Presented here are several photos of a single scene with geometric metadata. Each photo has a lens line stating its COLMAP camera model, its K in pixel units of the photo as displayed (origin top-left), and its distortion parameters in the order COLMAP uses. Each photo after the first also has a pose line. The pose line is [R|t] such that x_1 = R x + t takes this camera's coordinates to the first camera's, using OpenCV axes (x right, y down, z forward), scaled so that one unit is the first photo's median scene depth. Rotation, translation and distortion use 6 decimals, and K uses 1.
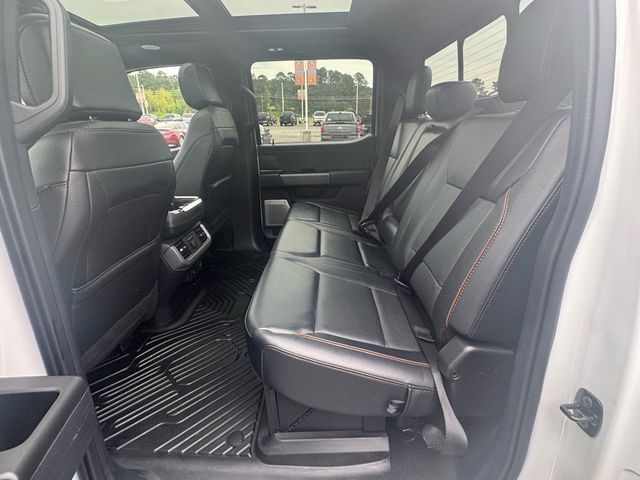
lens RADIAL K [[321.5, 0, 315.2], [0, 321.5, 237.6], [0, 0, 1]] dist [0.000289, 0.000193]
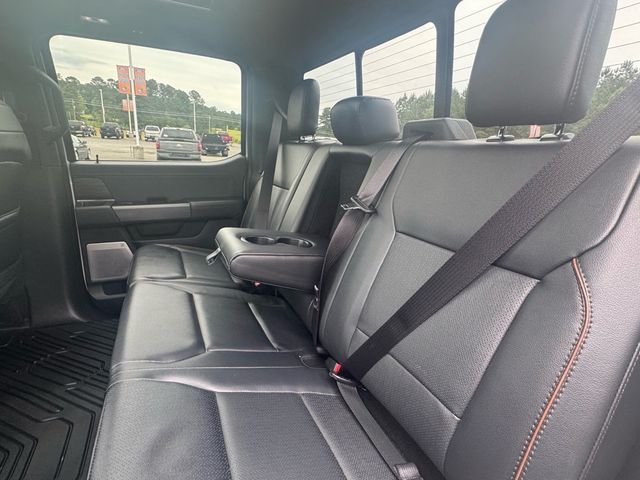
lens RADIAL K [[322.6, 0, 314.3], [0, 322.6, 239.9], [0, 0, 1]] dist [-0.000590, -0.000193]
pose [[0.893661, -0.061273, 0.444540, -0.048843], [0.085447, 0.995744, -0.034527, -0.091887], [-0.440533, 0.068840, 0.895093, 0.285354]]
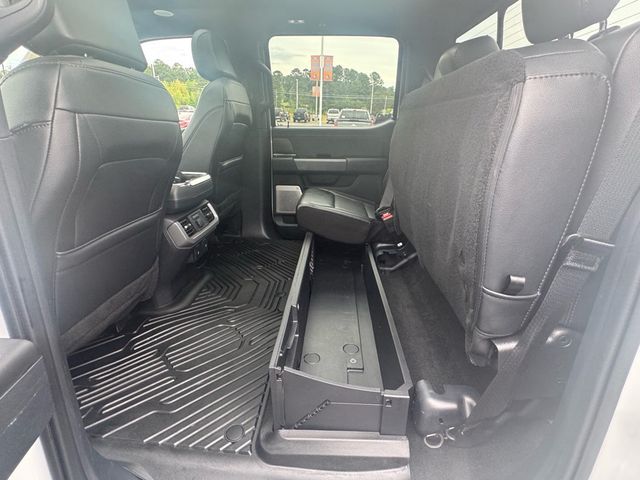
lens RADIAL K [[322.0, 0, 317.8], [0, 322.0, 239.4], [0, 0, 1]] dist [-0.000967, -0.002033]
pose [[0.998725, 0.048045, -0.015523, -0.017824], [-0.047892, 0.998802, 0.010073, 0.039869], [0.015989, -0.009316, 0.999829, 0.068247]]
